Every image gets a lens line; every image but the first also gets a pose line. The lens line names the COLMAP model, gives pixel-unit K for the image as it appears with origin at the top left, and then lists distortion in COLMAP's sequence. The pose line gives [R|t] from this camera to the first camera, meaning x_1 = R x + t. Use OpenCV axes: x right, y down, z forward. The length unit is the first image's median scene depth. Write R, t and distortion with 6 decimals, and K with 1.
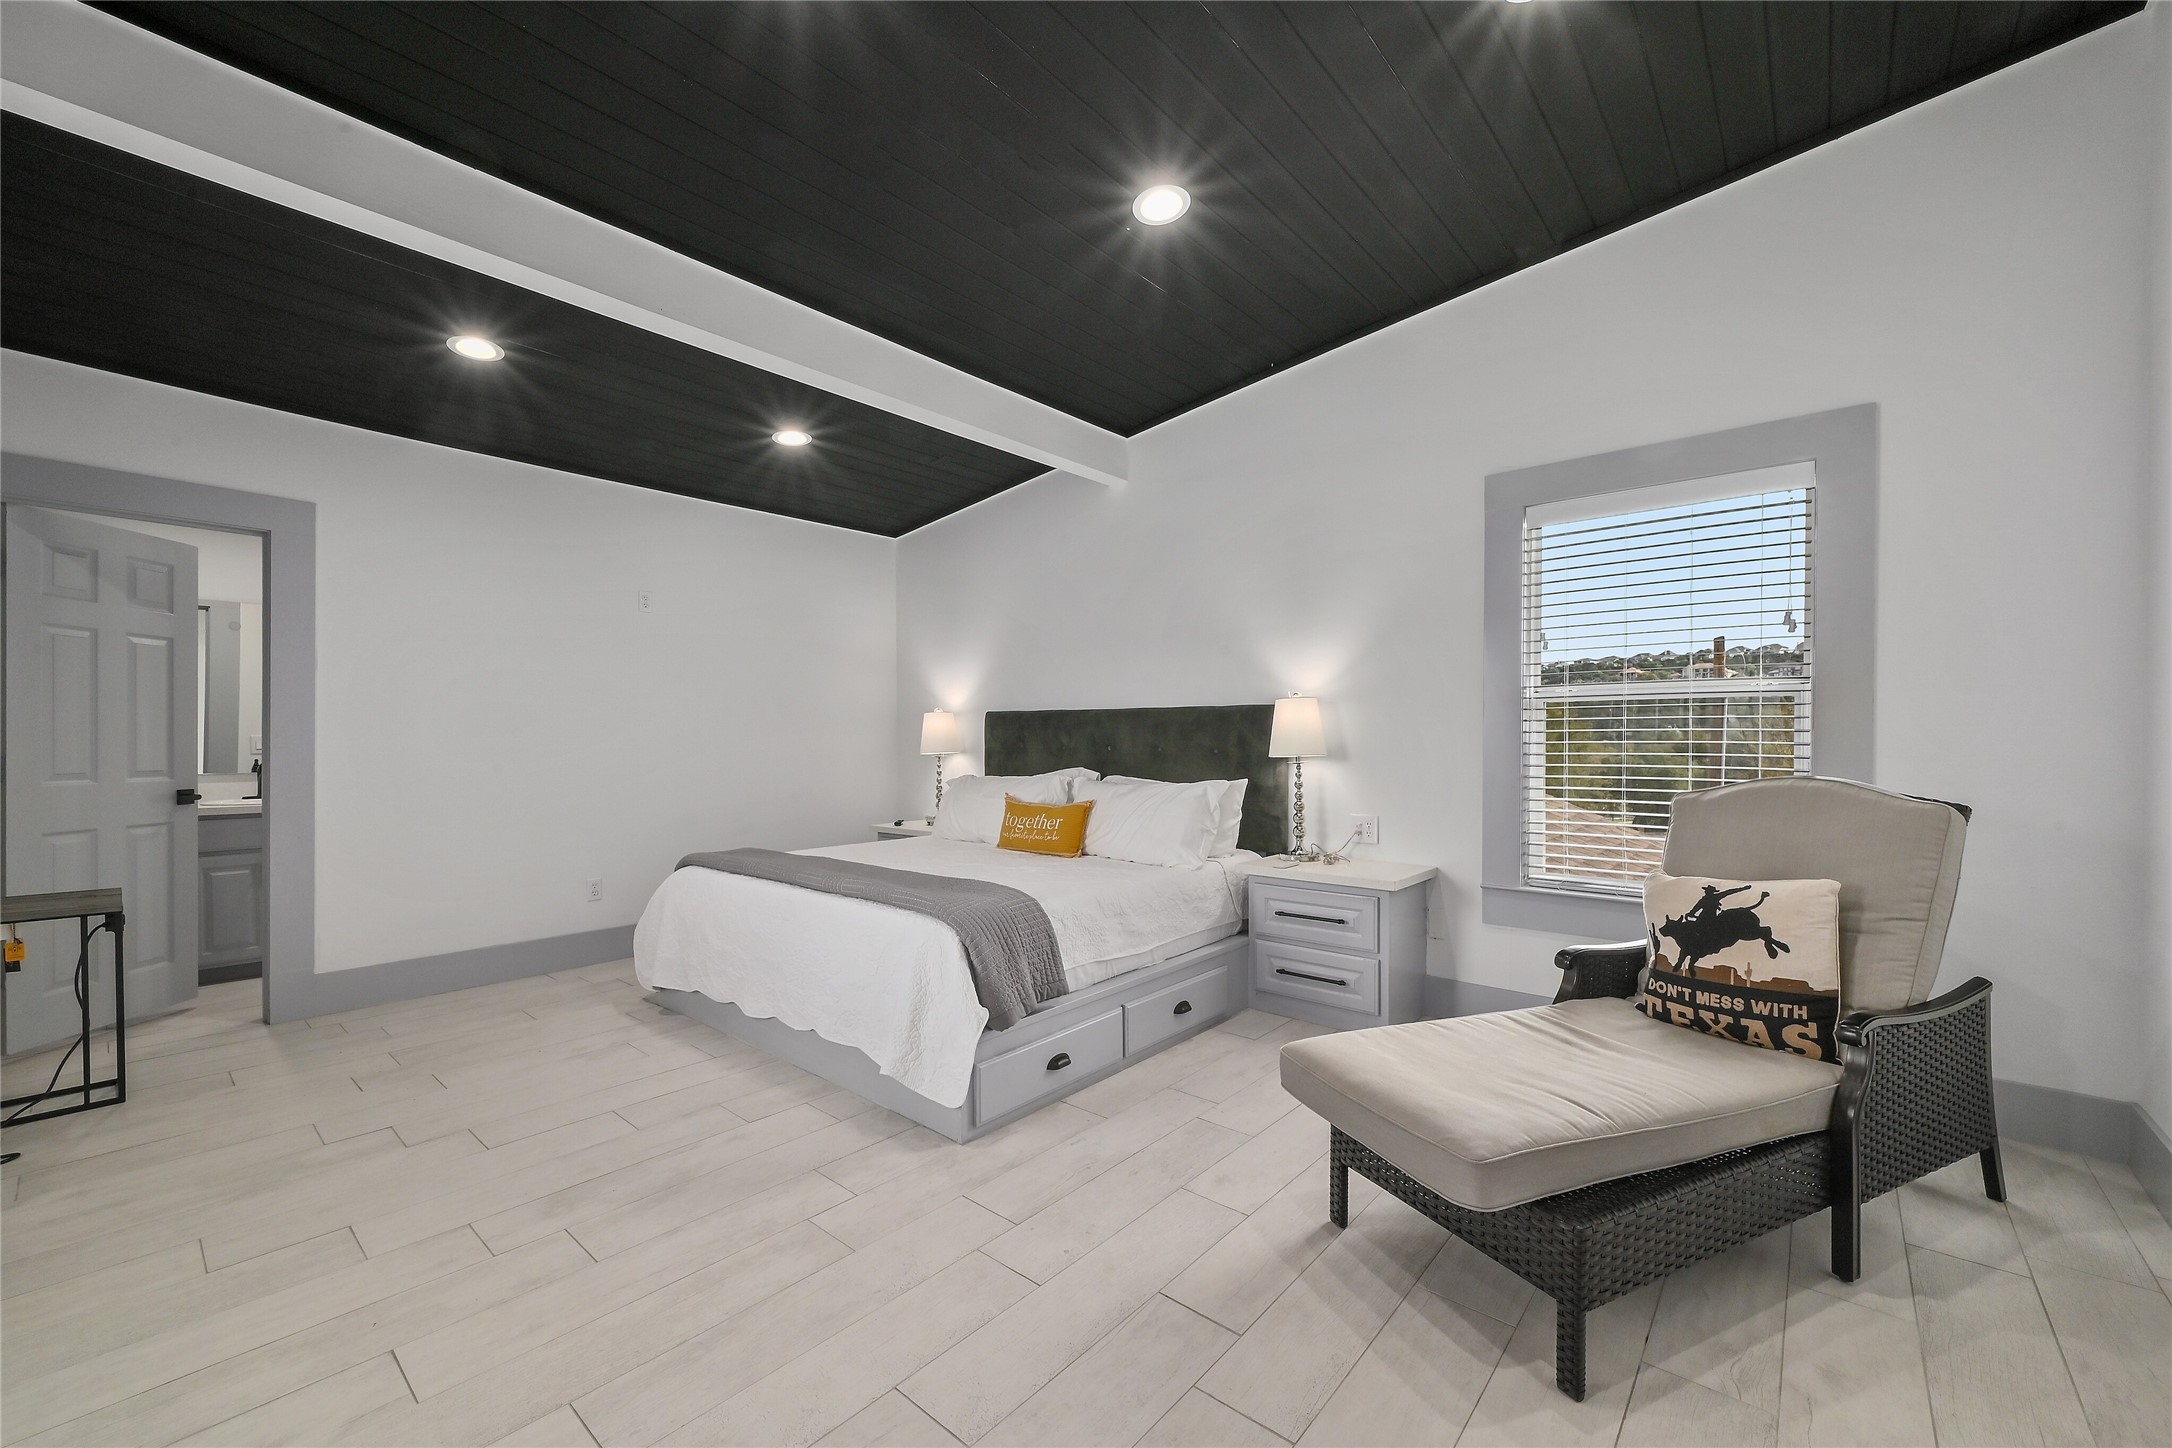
lens RADIAL K [[856.3, 0, 1077.4], [0, 856.3, 734.3], [0, 0, 1]] dist [0.003454, 0.000012]
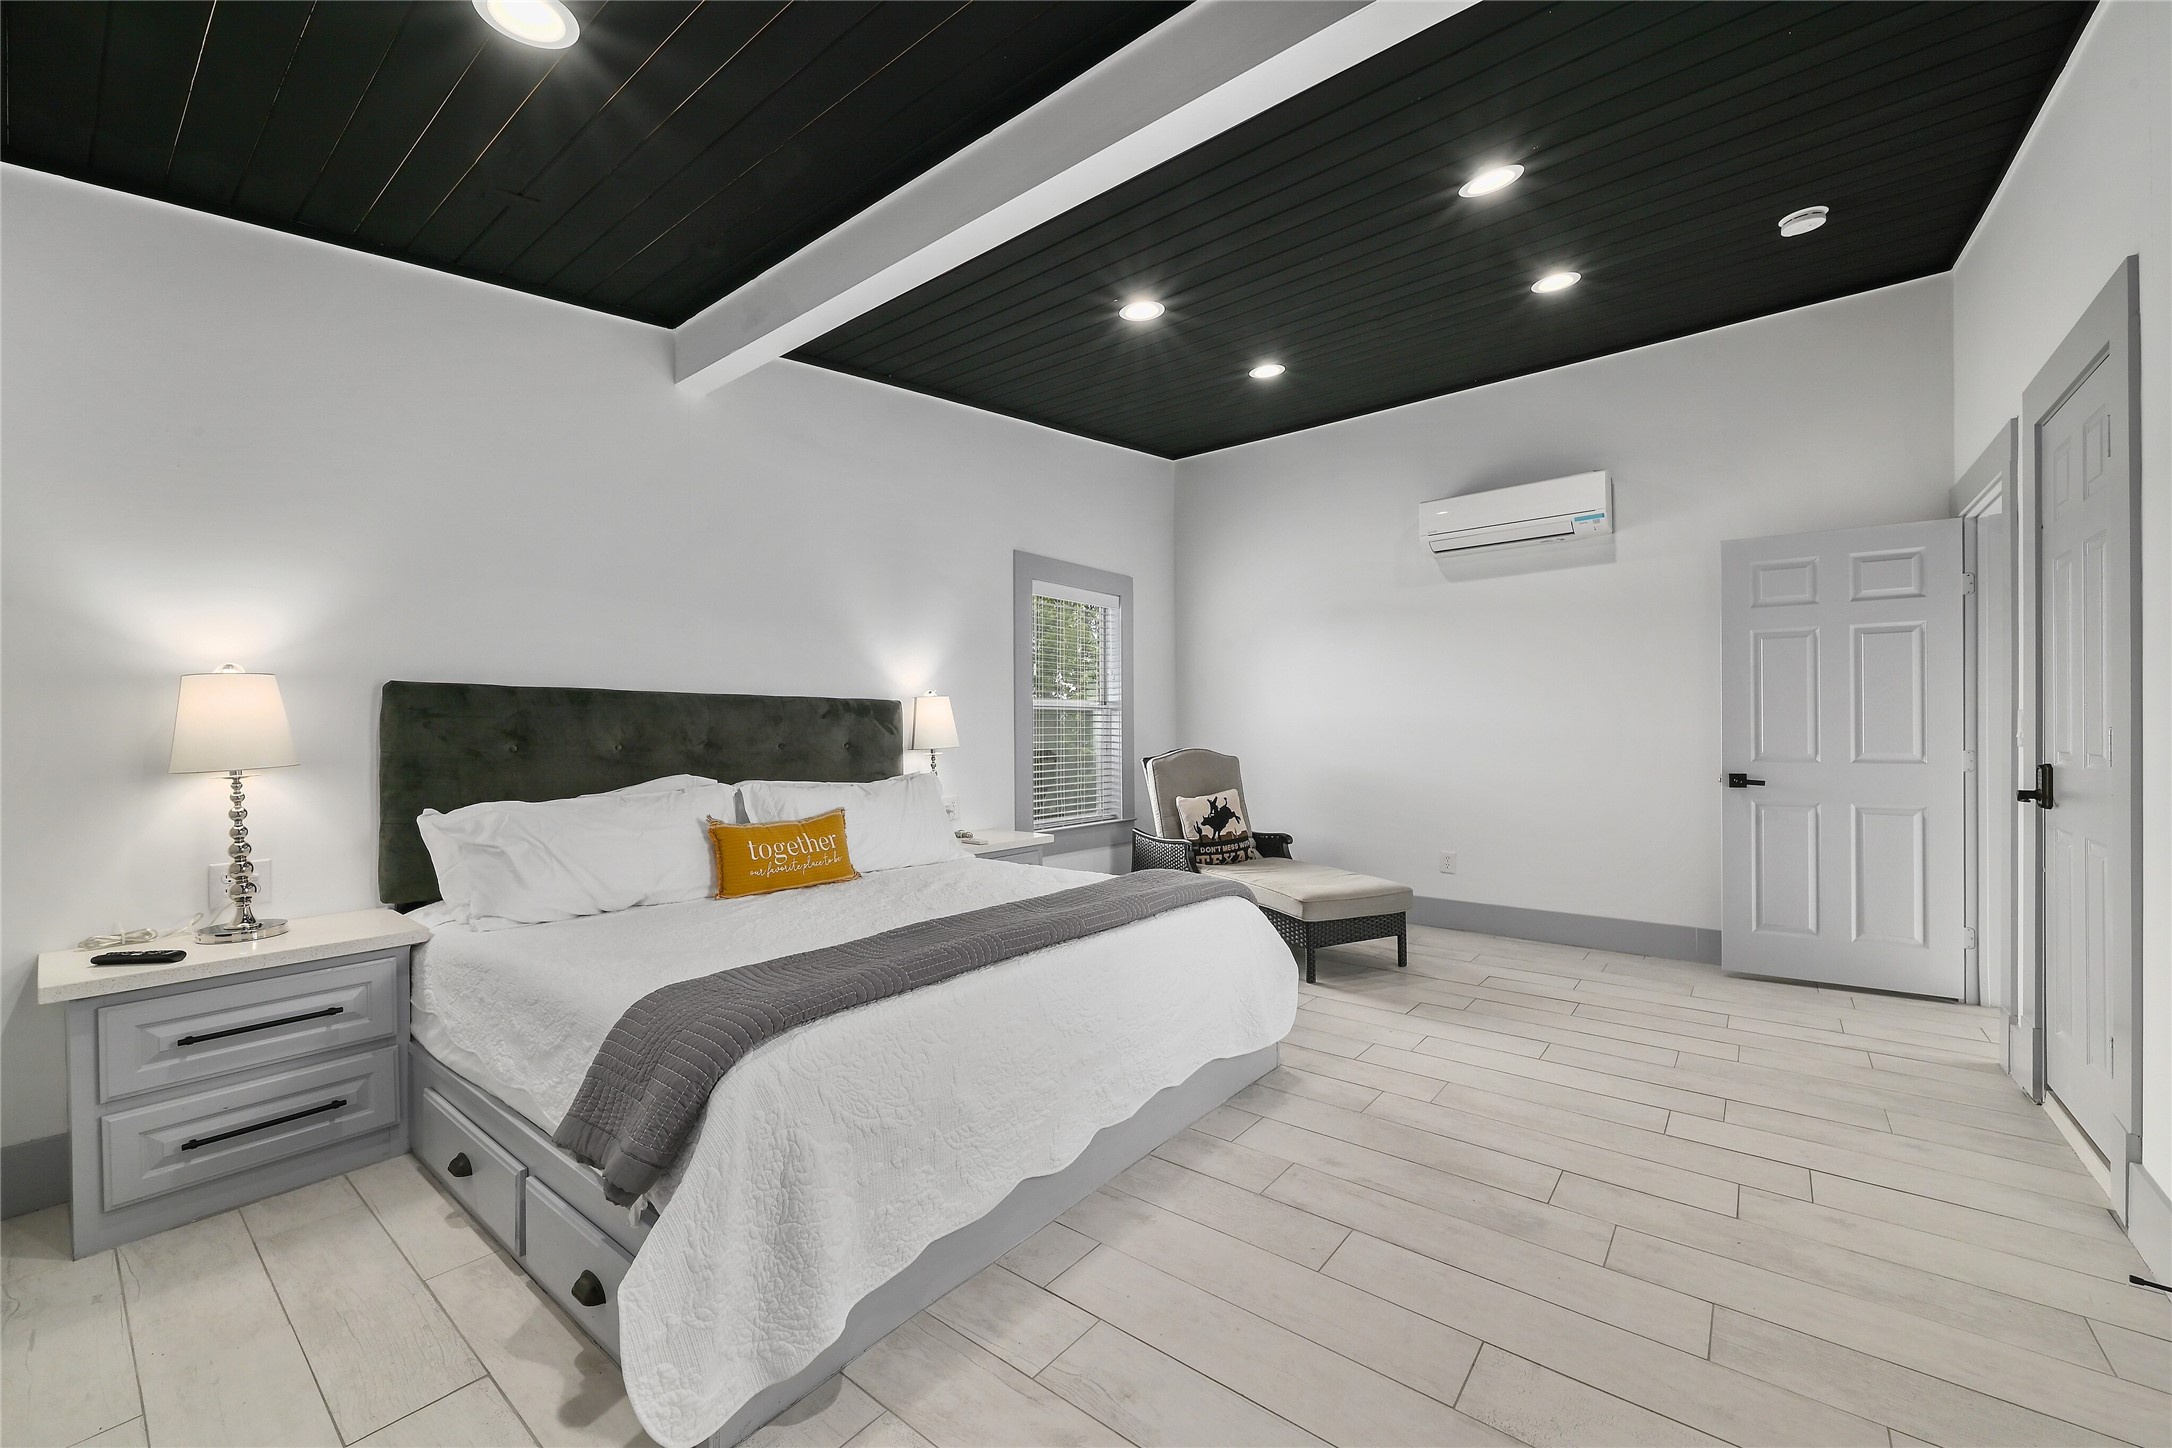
lens RADIAL K [[856.3, 0, 1080.4], [0, 856.3, 727.5], [0, 0, 1]] dist [0.003454, 0.000012]
pose [[-0.033176, 0.008549, 0.999413, -1.417306], [0.003962, 0.999957, -0.008422, 0.014230], [-0.999442, 0.003680, -0.033208, 1.403184]]
